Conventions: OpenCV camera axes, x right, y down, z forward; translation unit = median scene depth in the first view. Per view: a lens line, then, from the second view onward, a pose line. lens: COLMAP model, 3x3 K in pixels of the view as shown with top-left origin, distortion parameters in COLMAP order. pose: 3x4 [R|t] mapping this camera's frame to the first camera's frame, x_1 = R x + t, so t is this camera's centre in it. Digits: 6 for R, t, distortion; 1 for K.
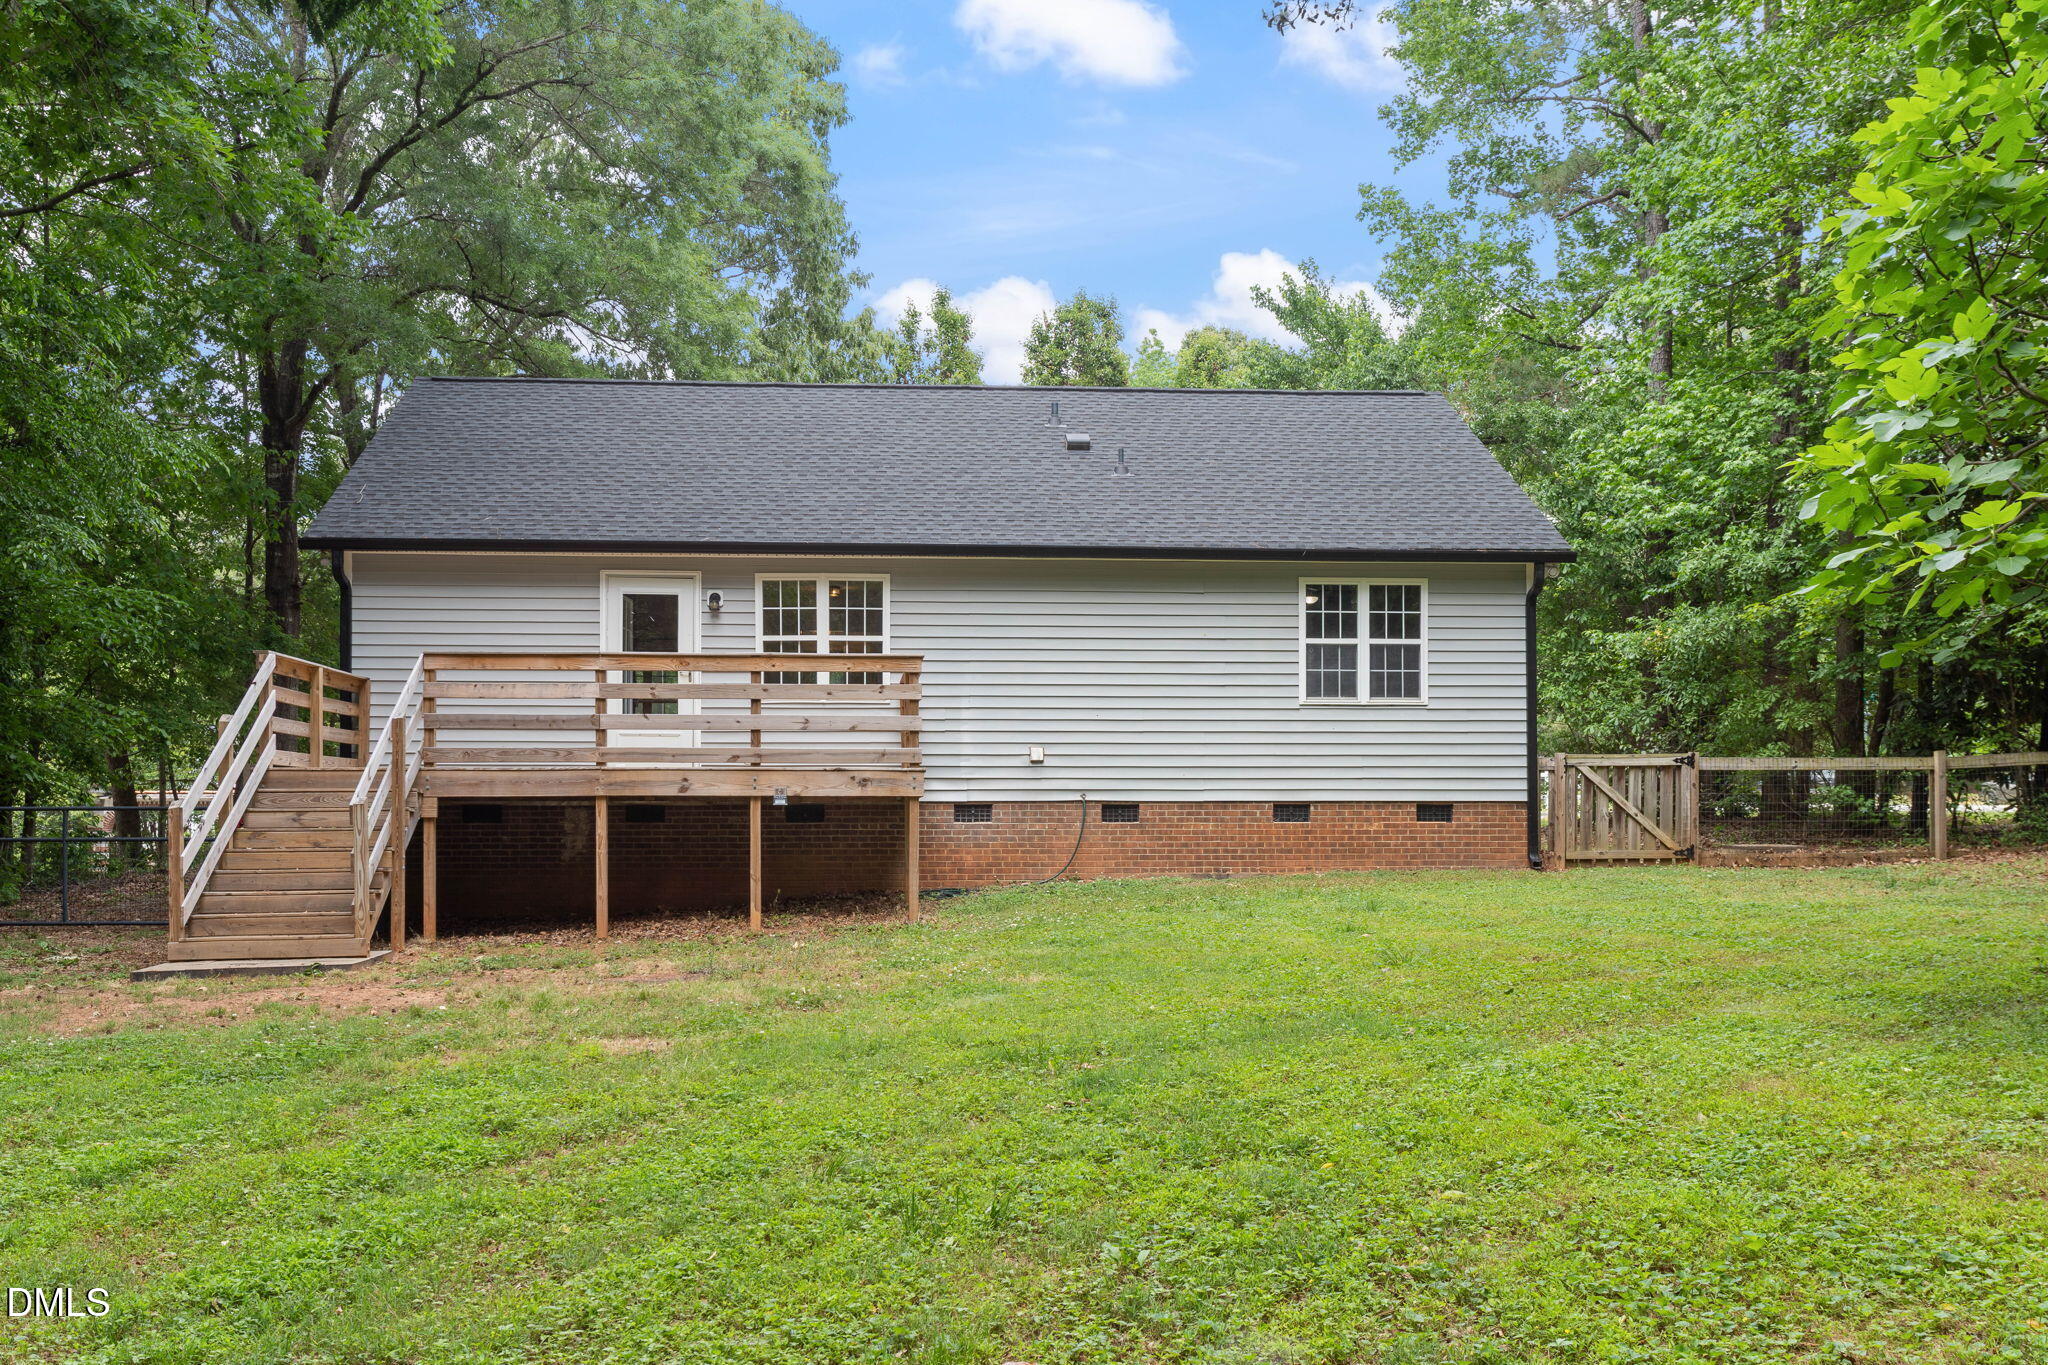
lens RADIAL K [[2017.6, 0, 1016.0], [0, 2017.6, 671.7], [0, 0, 1]] dist [-0.020354, 0.000000]
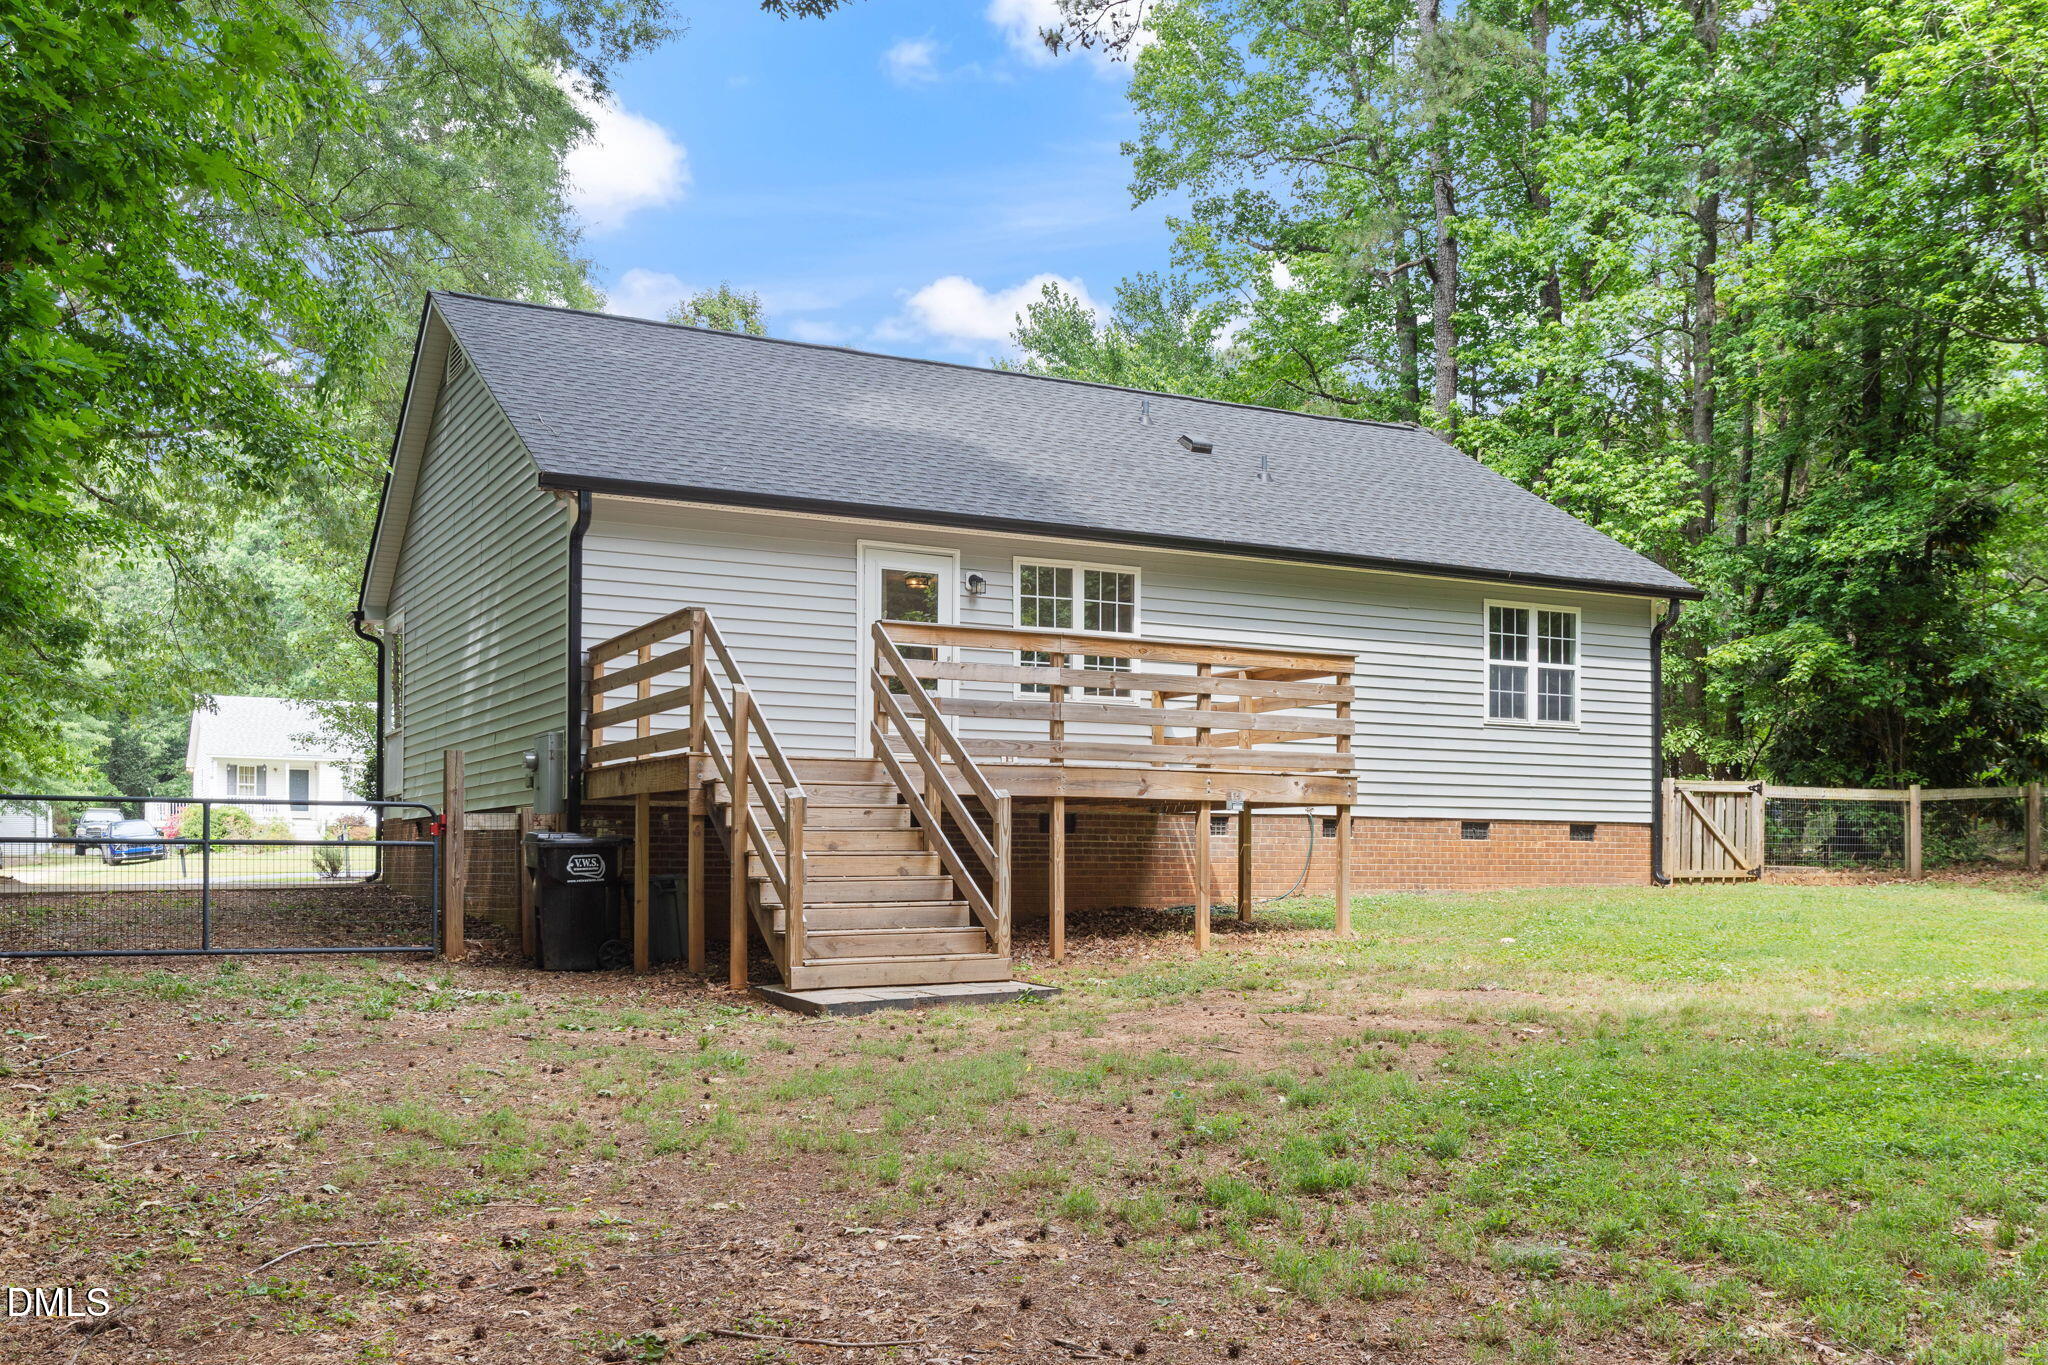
lens RADIAL K [[2017.6, 0, 1029.7], [0, 2017.6, 693.6], [0, 0, 1]] dist [-0.020354, 0.000000]
pose [[0.904980, 0.043087, 0.423267, -0.495446], [-0.040063, 0.999068, -0.016042, 0.026460], [-0.423564, -0.002440, 0.905863, 0.178203]]
